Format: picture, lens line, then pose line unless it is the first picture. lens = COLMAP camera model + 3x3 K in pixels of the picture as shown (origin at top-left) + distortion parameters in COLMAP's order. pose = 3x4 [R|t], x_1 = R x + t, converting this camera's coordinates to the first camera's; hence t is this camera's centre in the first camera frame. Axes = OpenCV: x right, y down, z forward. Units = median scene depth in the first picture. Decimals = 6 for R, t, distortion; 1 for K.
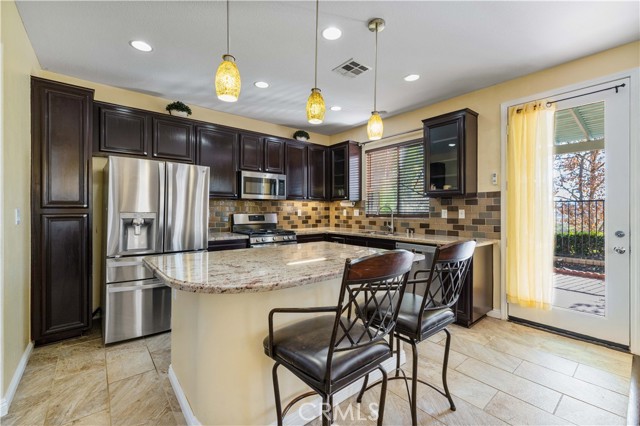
lens RADIAL K [[273.9, 0, 317.9], [0, 273.9, 208.7], [0, 0, 1]] dist [0.002382, 0.000938]
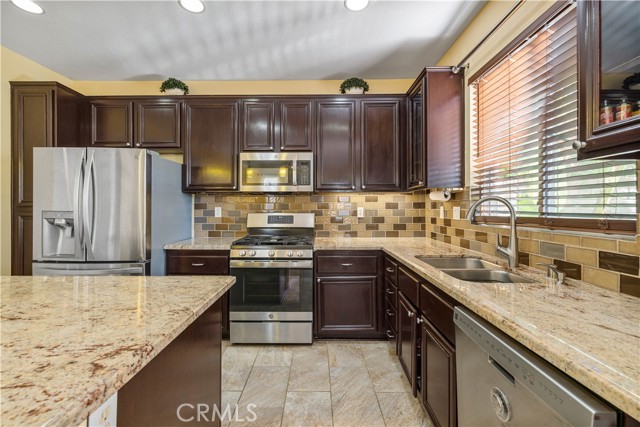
lens RADIAL K [[273.9, 0, 317.5], [0, 273.9, 208.0], [0, 0, 1]] dist [0.002382, 0.000938]
pose [[0.763718, -0.002375, -0.645546, 0.338153], [0.005334, 0.999982, 0.002631, 0.003793], [0.645528, -0.005452, 0.763717, 0.587442]]
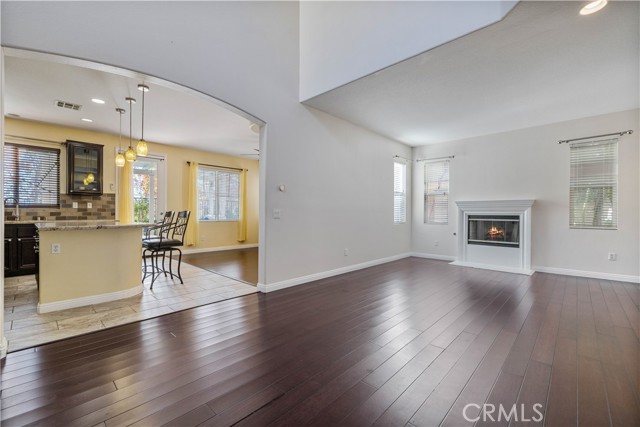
lens RADIAL K [[273.9, 0, 315.7], [0, 273.9, 215.9], [0, 0, 1]] dist [0.002382, 0.000938]
pose [[-0.111569, -0.010795, 0.993698, -1.115231], [-0.008983, 0.999911, 0.009854, 0.047578], [-0.993716, -0.007827, -0.111656, -0.130142]]
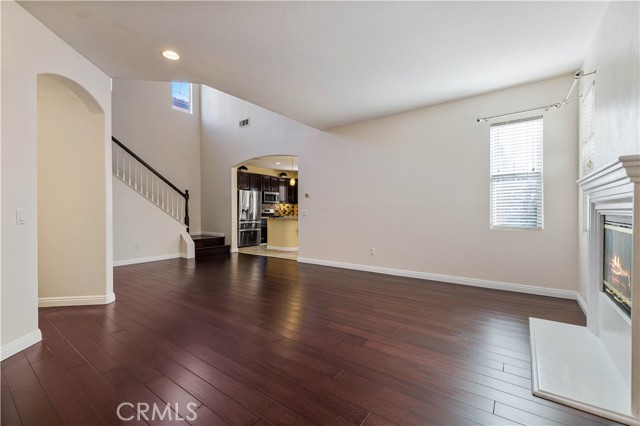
lens RADIAL K [[273.9, 0, 317.7], [0, 273.9, 212.4], [0, 0, 1]] dist [0.002382, 0.000938]
pose [[0.970184, -0.006223, 0.242289, -0.416567], [0.004906, 0.999970, 0.006039, 0.039570], [-0.242319, -0.004671, 0.970185, -1.574847]]
